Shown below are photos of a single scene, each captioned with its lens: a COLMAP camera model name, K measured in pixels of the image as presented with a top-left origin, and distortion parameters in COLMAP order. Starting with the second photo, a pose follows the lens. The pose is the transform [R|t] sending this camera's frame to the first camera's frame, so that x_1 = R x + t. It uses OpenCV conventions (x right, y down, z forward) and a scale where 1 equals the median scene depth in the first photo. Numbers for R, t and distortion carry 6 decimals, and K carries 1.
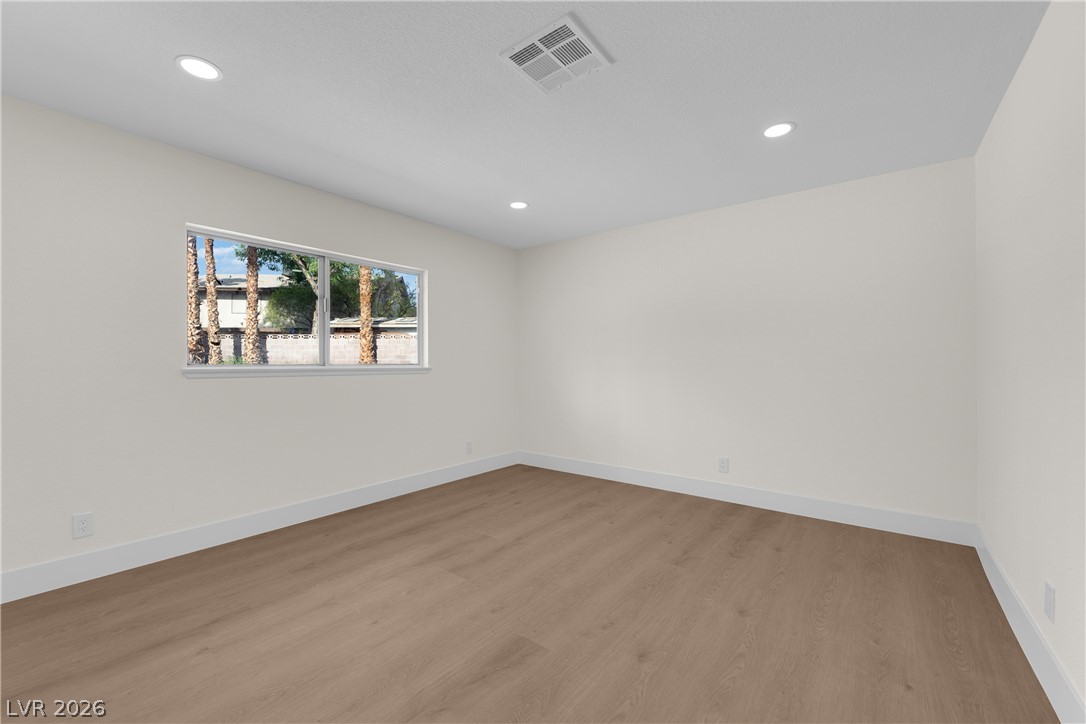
lens RADIAL K [[438.6, 0, 540.9], [0, 438.6, 357.9], [0, 0, 1]] dist [-0.005700, 0.000623]
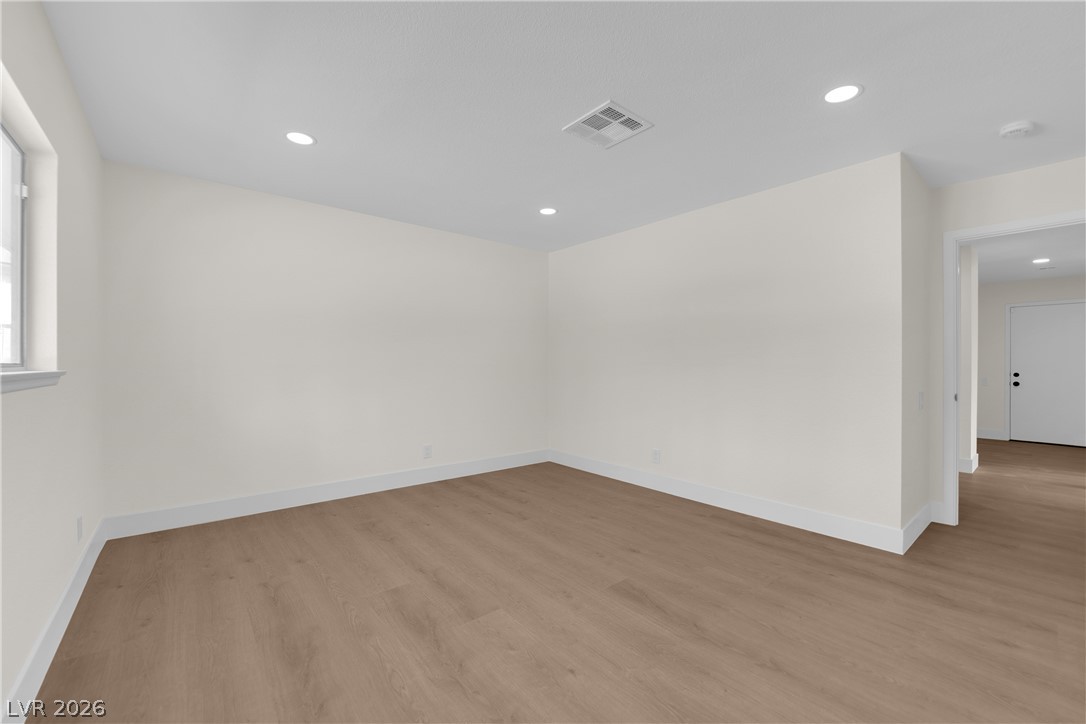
lens RADIAL K [[438.6, 0, 534.7], [0, 438.6, 362.2], [0, 0, 1]] dist [-0.005700, 0.000623]
pose [[0.224303, 0.004892, 0.974507, -0.884980], [-0.012514, 0.999919, -0.002139, 0.011256], [-0.974439, -0.011715, 0.224347, 0.647518]]
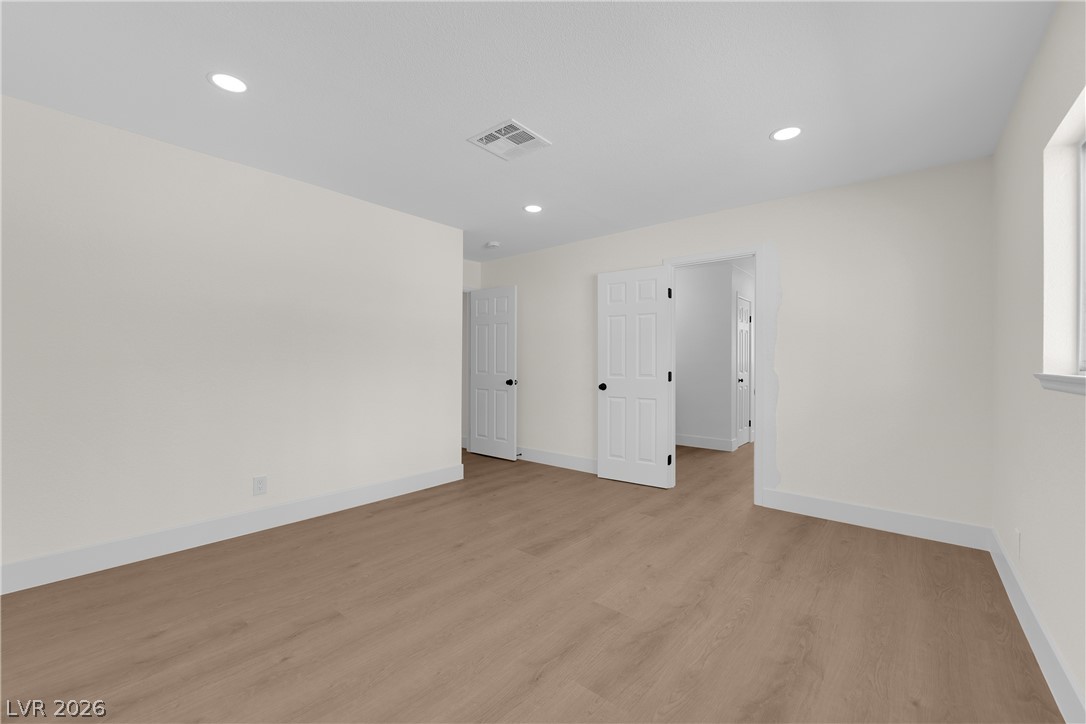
lens RADIAL K [[438.6, 0, 541.2], [0, 438.6, 365.9], [0, 0, 1]] dist [-0.005700, 0.000623]
pose [[-0.999229, -0.005026, 0.038947, -0.081772], [-0.005115, 0.999984, -0.002201, 0.019396], [-0.038936, -0.002399, -0.999239, 1.667373]]
